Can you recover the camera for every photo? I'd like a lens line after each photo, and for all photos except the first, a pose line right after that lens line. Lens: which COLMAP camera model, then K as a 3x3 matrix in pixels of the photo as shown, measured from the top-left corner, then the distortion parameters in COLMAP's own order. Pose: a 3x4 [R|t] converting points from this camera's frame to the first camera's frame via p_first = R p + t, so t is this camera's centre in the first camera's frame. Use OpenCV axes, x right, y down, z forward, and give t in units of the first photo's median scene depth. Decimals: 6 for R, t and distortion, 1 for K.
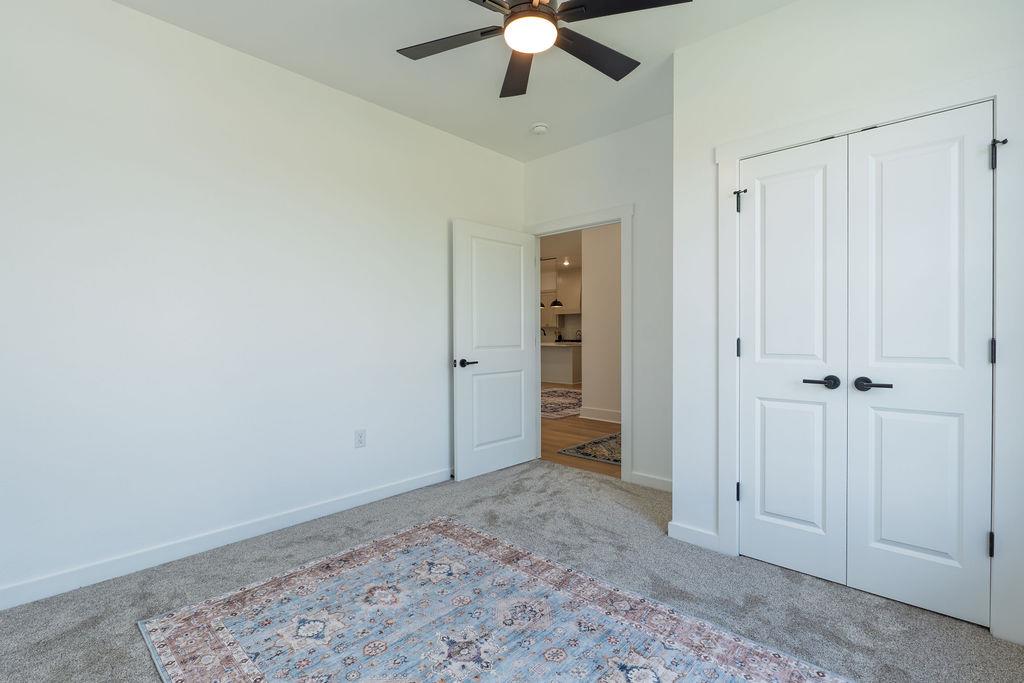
lens RADIAL K [[472.7, 0, 507.1], [0, 472.7, 339.9], [0, 0, 1]] dist [-0.008229, -0.000581]
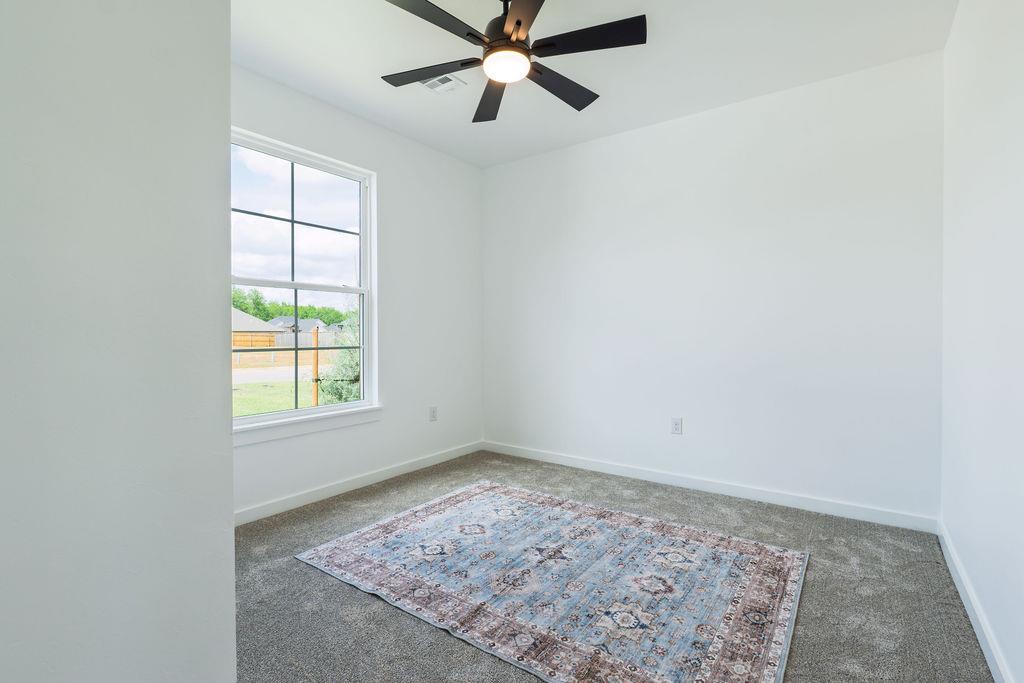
lens RADIAL K [[472.7, 0, 502.9], [0, 472.7, 334.9], [0, 0, 1]] dist [-0.008229, -0.000581]
pose [[-0.994175, 0.005522, -0.107634, 0.161734], [0.003800, 0.999862, 0.016199, -0.018552], [0.107708, 0.015696, -0.994059, 1.892163]]
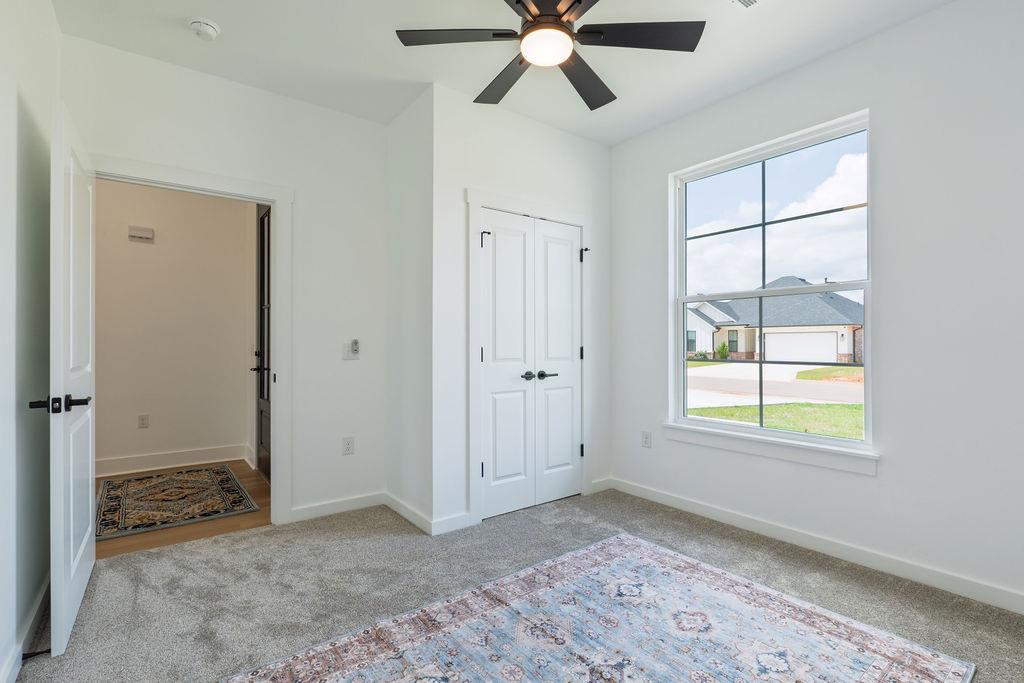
lens RADIAL K [[472.7, 0, 515.1], [0, 472.7, 342.9], [0, 0, 1]] dist [-0.008229, -0.000581]
pose [[0.161188, 0.005045, 0.986911, -0.845316], [0.010034, 0.999927, -0.006751, -0.007679], [-0.986873, 0.010991, 0.161125, 0.807982]]
